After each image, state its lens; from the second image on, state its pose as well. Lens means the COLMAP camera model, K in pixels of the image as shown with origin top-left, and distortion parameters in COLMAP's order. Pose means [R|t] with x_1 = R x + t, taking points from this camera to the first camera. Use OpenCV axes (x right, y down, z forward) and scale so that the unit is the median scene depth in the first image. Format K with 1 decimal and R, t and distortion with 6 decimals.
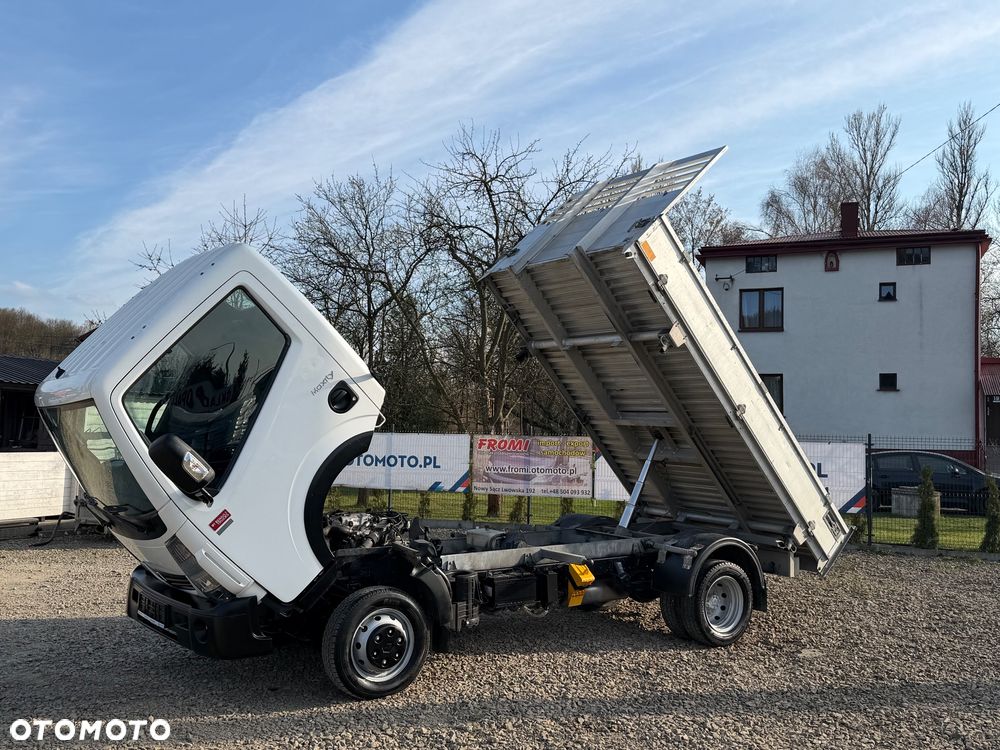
lens RADIAL K [[962.4, 0, 476.3], [0, 962.4, 349.1], [0, 0, 1]] dist [0.080632, 0.000000]
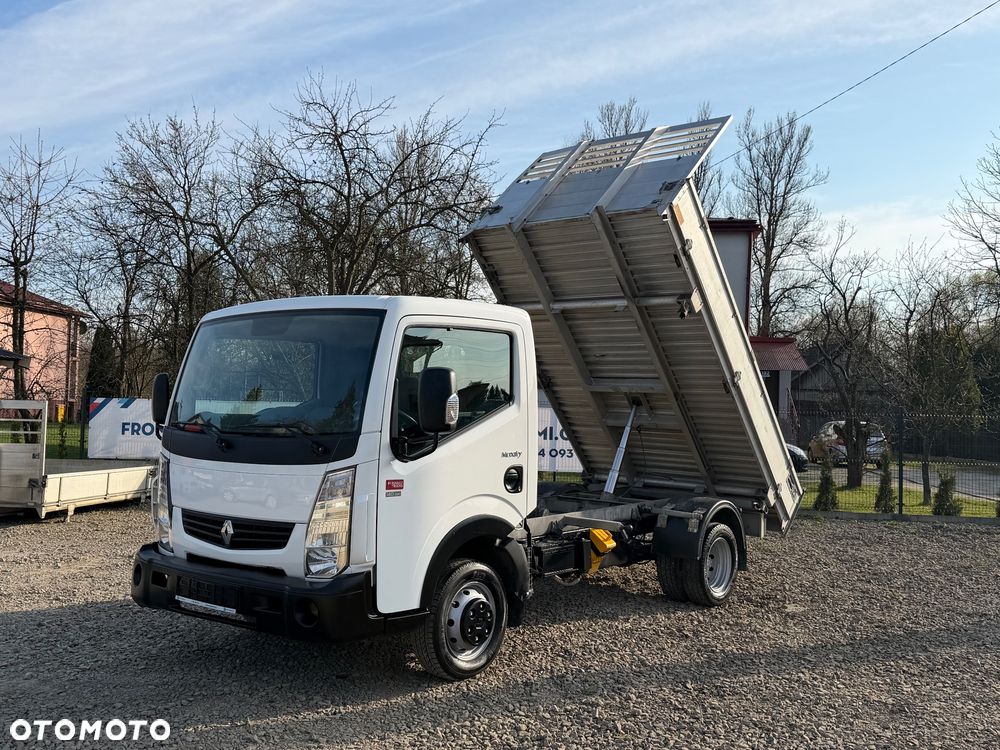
lens RADIAL K [[962.4, 0, 502.7], [0, 962.4, 365.4], [0, 0, 1]] dist [0.080632, 0.000000]
pose [[0.960502, 0.019477, 0.277592, -0.233938], [-0.032200, 0.998626, 0.041347, 0.015399], [-0.276405, -0.048653, 0.959809, 0.082890]]
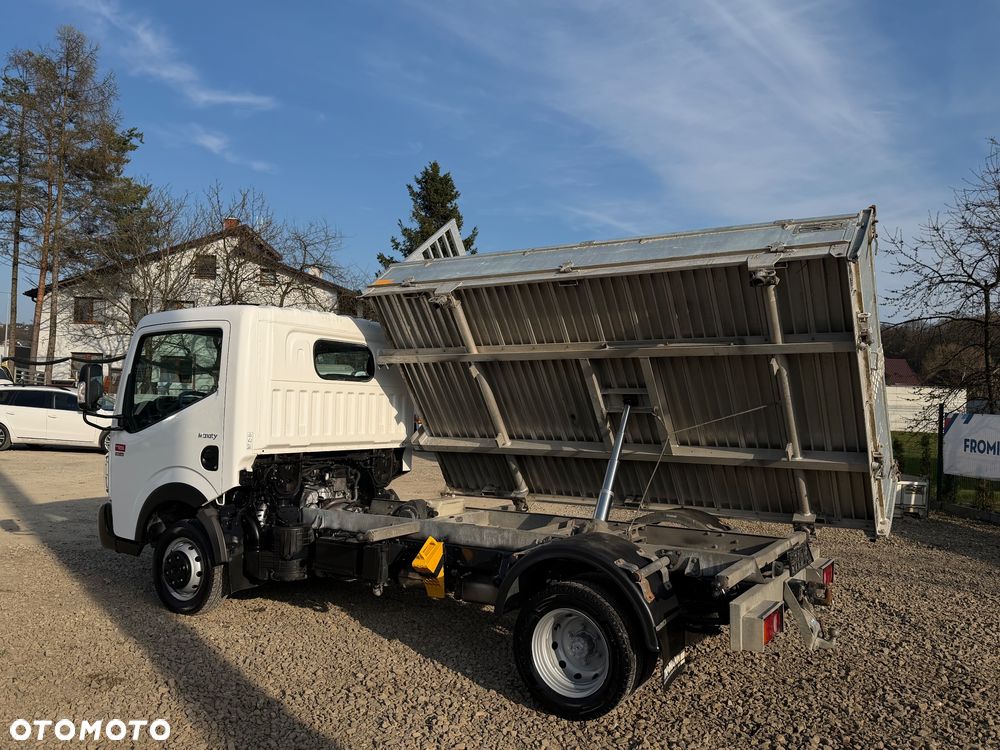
lens RADIAL K [[813.8, 0, 485.2], [0, 813.8, 367.6], [0, 0, 1]] dist [0.058194, -0.020665]
pose [[0.392641, -0.036654, -0.918961, 0.681595], [0.053311, 0.998432, -0.017045, 0.076030], [0.918145, -0.042298, 0.393980, 0.690386]]
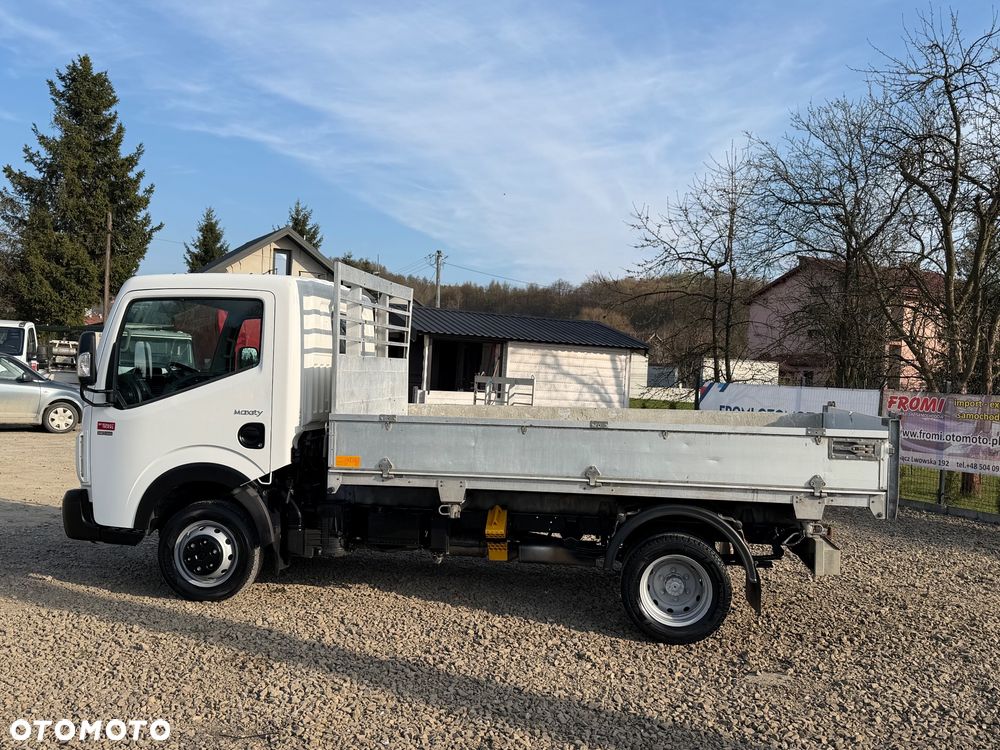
lens RADIAL K [[962.4, 0, 470.0], [0, 962.4, 355.1], [0, 0, 1]] dist [0.080632, 0.000000]
pose [[0.726913, 0.007073, -0.686693, 0.617889], [0.025223, 0.998997, 0.036989, 0.039363], [0.686266, -0.044208, 0.726006, 0.312077]]
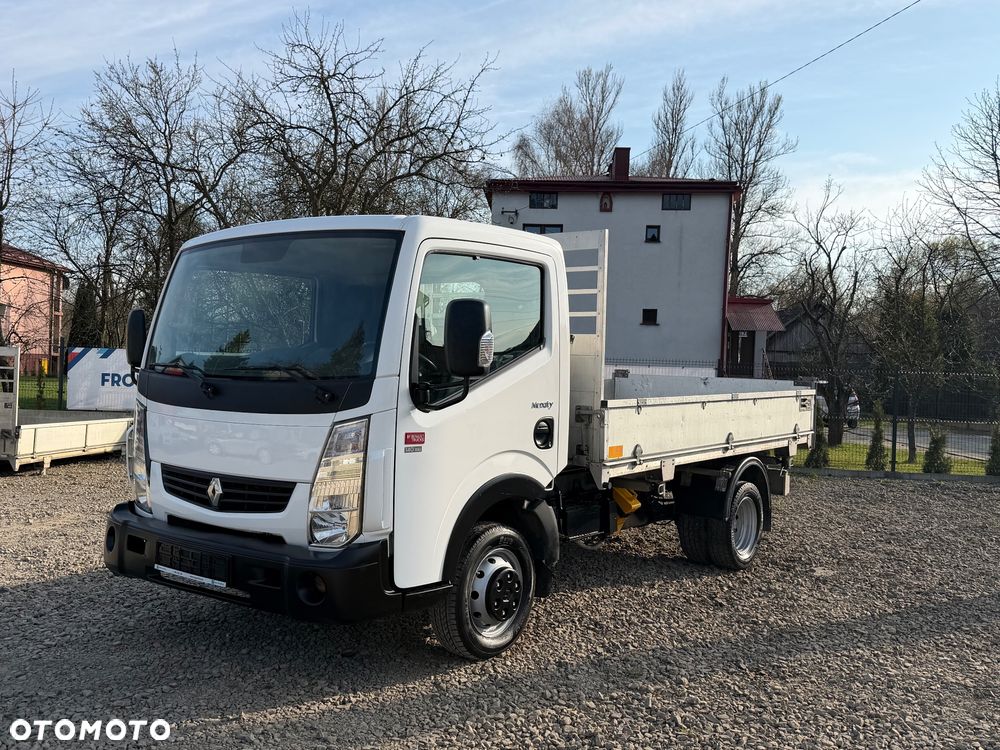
lens RADIAL K [[939.0, 0, 502.0], [0, 939.0, 369.1], [0, 0, 1]] dist [0.061693, 0.000000]
pose [[0.953770, 0.014506, 0.300188, -0.235003], [-0.042377, 0.995346, 0.086544, 0.036108], [-0.297535, -0.095264, 0.949946, 0.192059]]
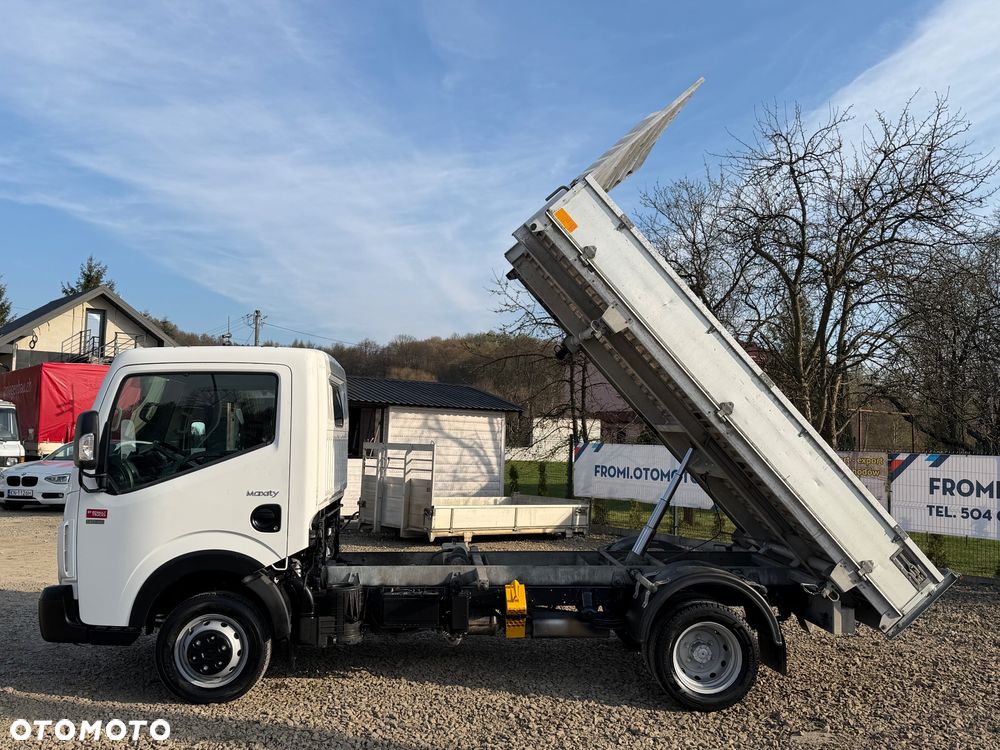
lens RADIAL K [[962.4, 0, 485.9], [0, 962.4, 360.3], [0, 0, 1]] dist [0.080632, 0.000000]
pose [[0.853893, -0.036045, -0.519199, 0.482670], [0.033625, 0.999335, -0.014079, 0.025658], [0.519361, -0.005436, 0.854538, 0.219942]]
